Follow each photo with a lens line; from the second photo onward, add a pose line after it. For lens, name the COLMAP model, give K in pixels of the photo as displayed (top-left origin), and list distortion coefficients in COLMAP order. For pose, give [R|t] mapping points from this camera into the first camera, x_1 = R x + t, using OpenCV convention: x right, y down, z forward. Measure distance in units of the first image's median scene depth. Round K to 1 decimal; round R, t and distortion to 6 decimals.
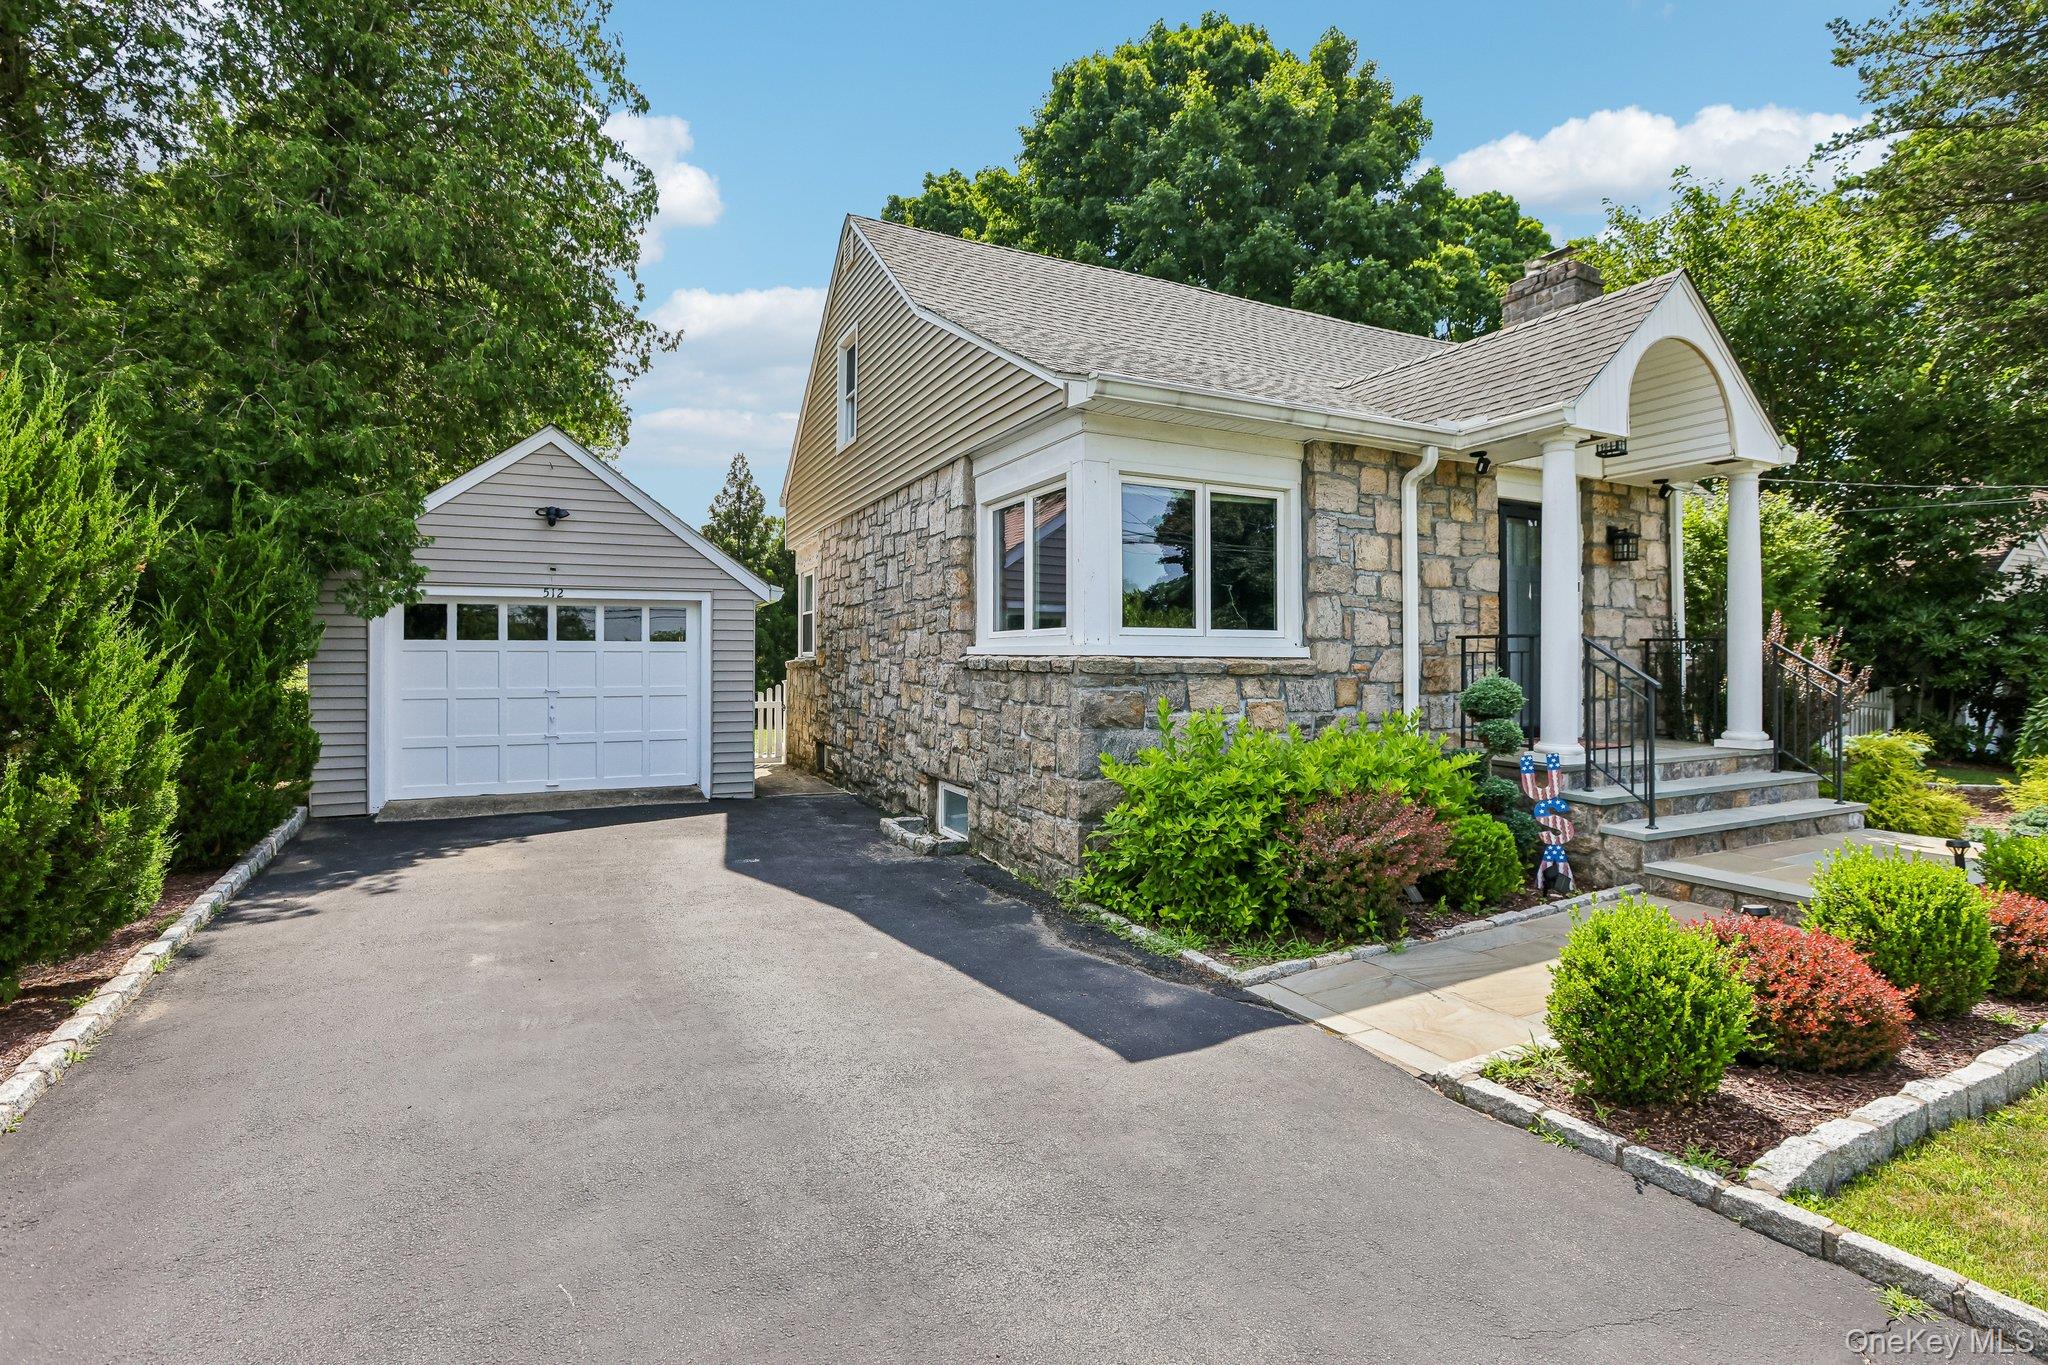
lens RADIAL K [[936.2, 0, 1018.6], [0, 936.2, 675.5], [0, 0, 1]] dist [-0.056931, 0.017955]
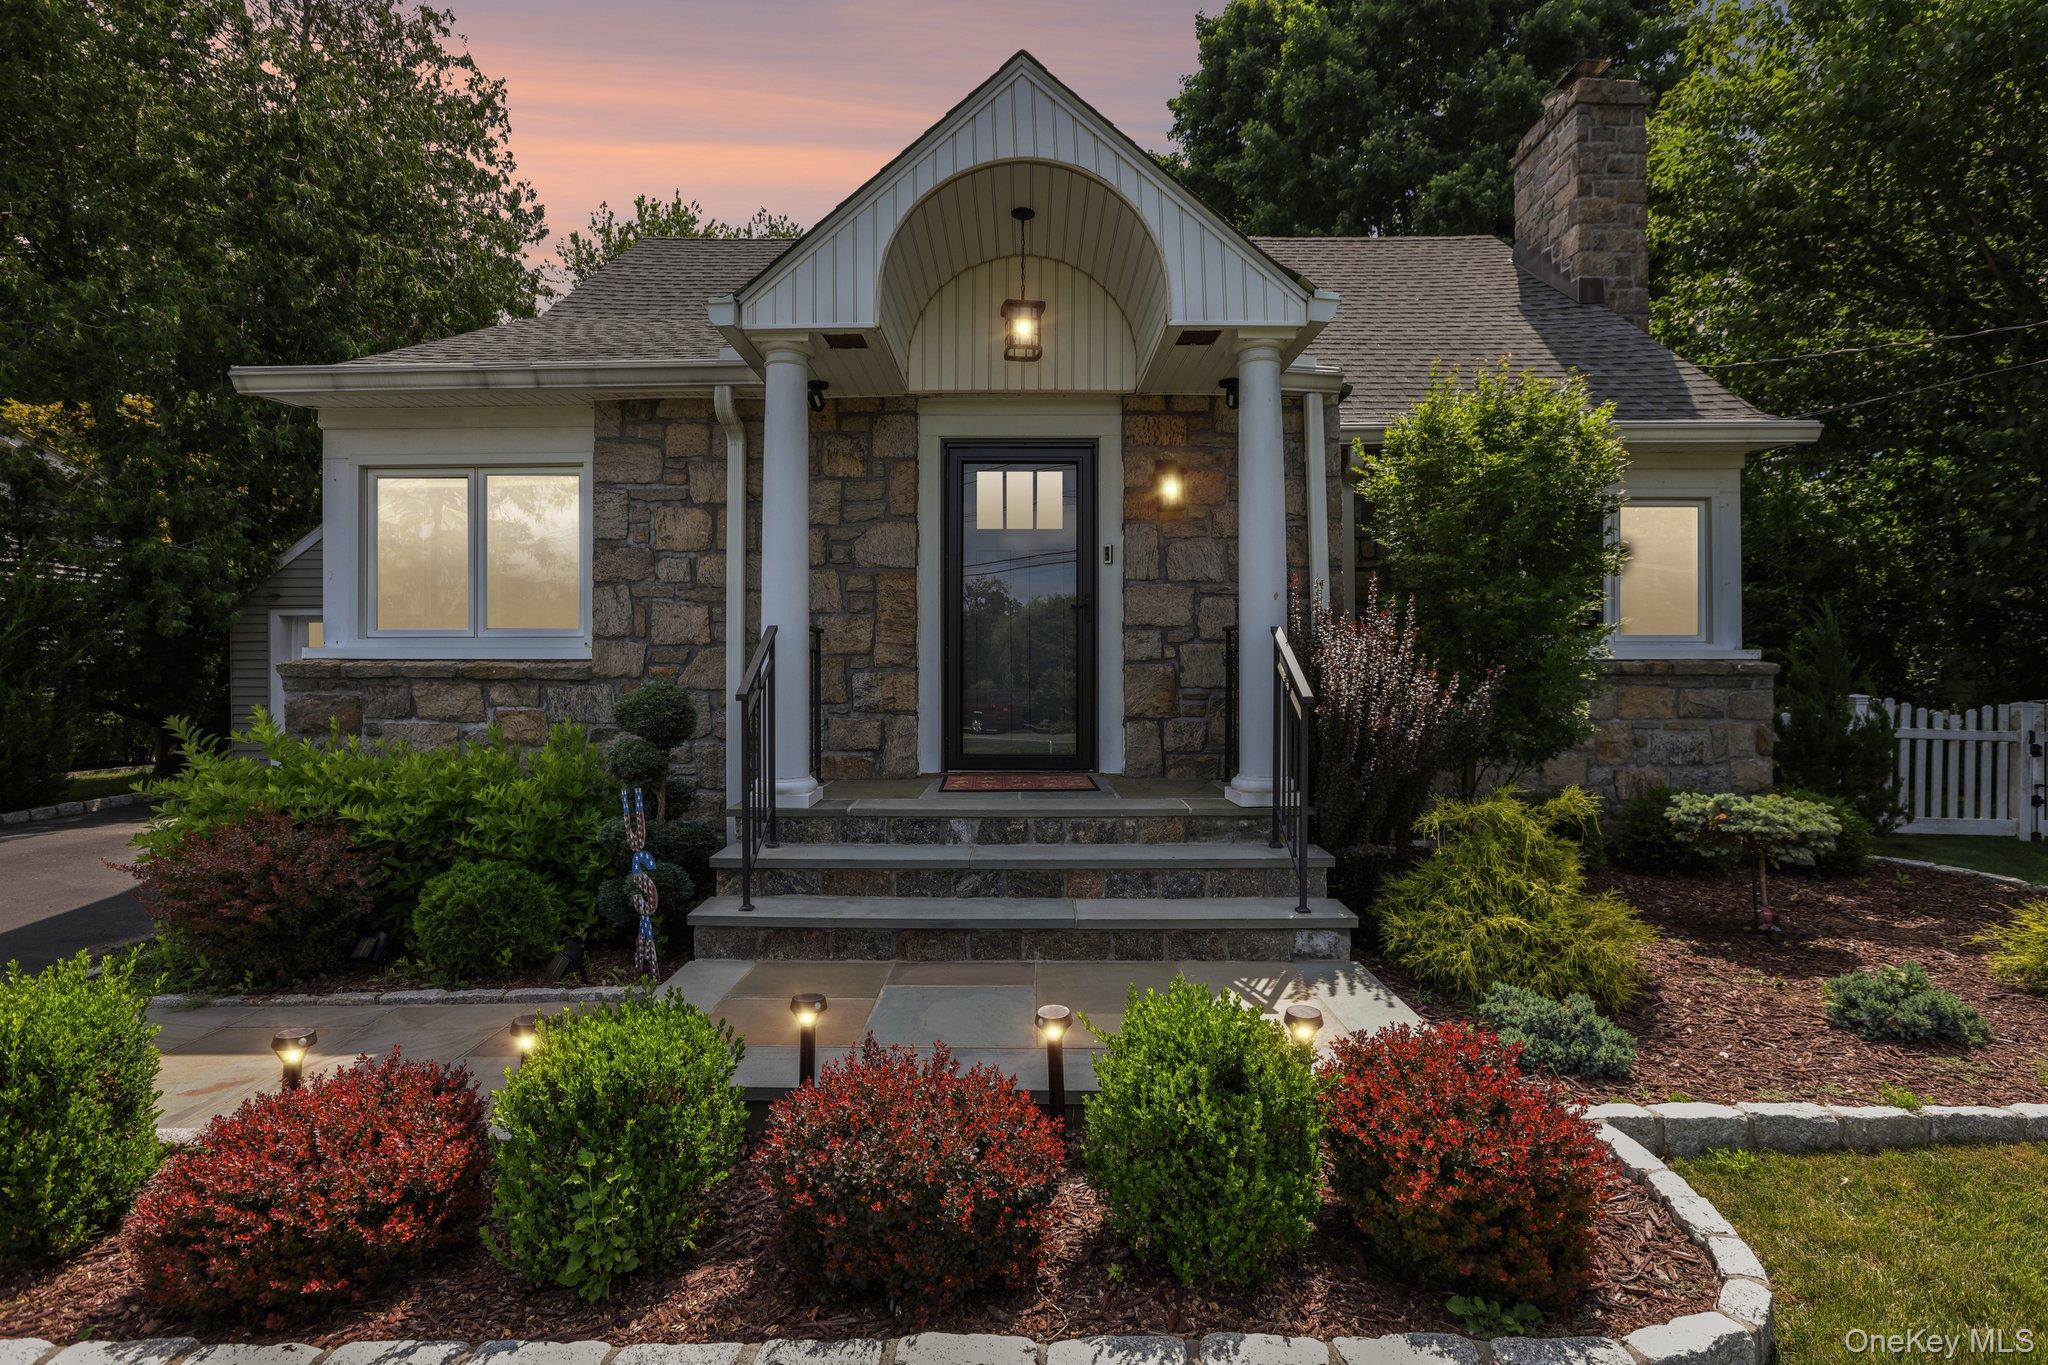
lens RADIAL K [[922.2, 0, 1024.0], [0, 922.2, 682.5], [0, 0, 1]] dist [-0.060197, 0.016395]
pose [[0.901806, 0.004267, -0.432120, 1.002265], [-0.004627, 0.999989, 0.000218, -0.000202], [0.432117, 0.001803, 0.901816, 0.416486]]
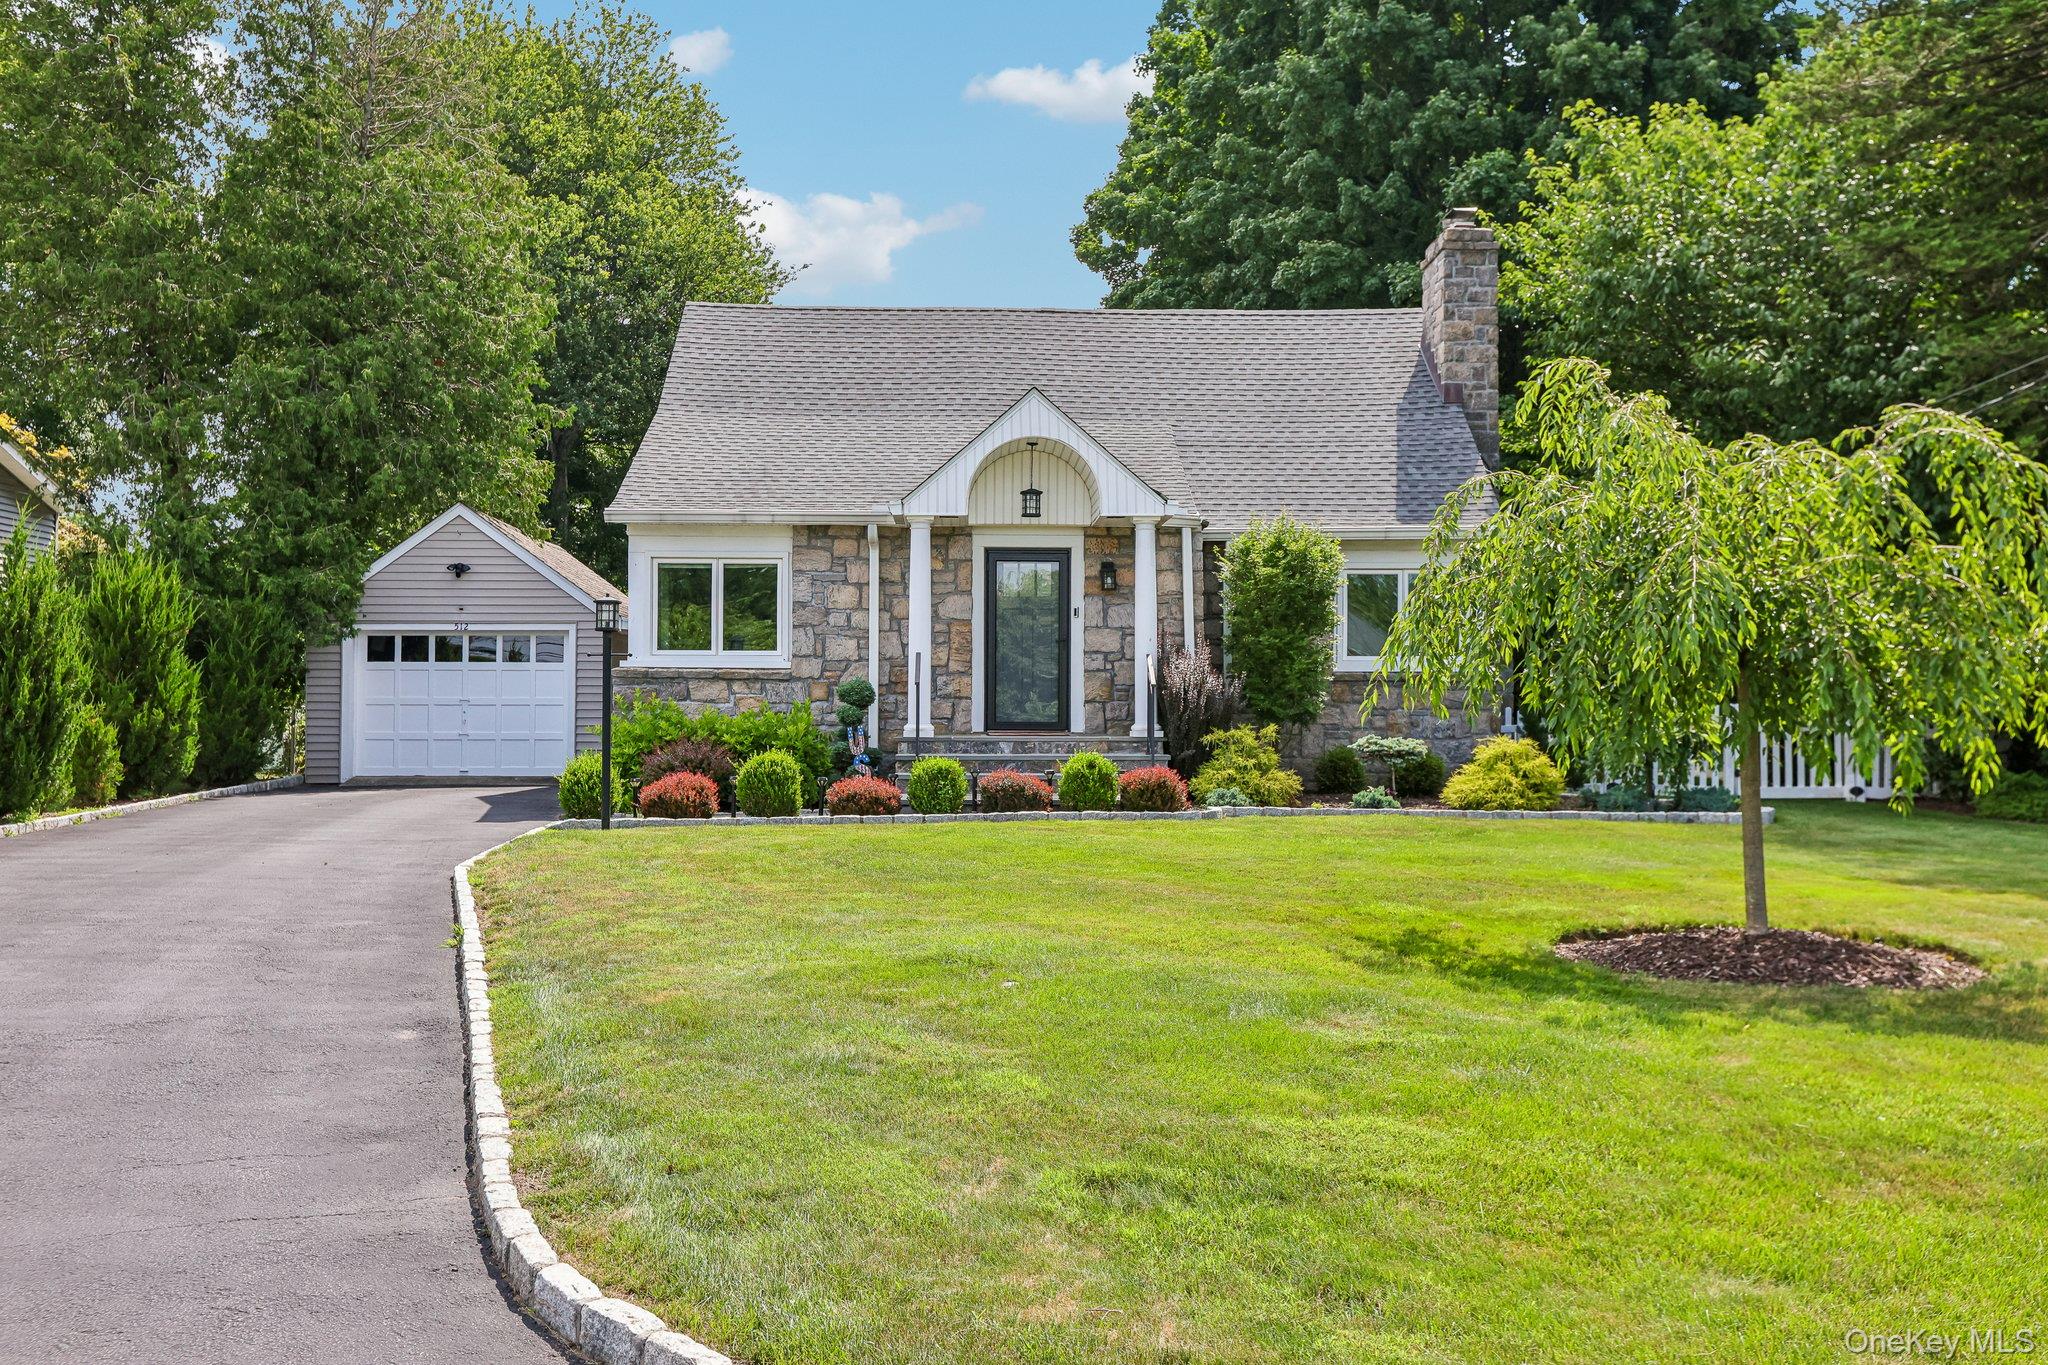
lens RADIAL K [[1883.0, 0, 1024.0], [0, 1883.0, 682.5], [0, 0, 1]] dist [0.000149, -0.001678]
pose [[0.916020, -0.003546, -0.401117, 1.857851], [-0.008138, 0.999591, -0.027422, 0.083660], [0.401050, 0.028383, 0.915616, -1.628616]]
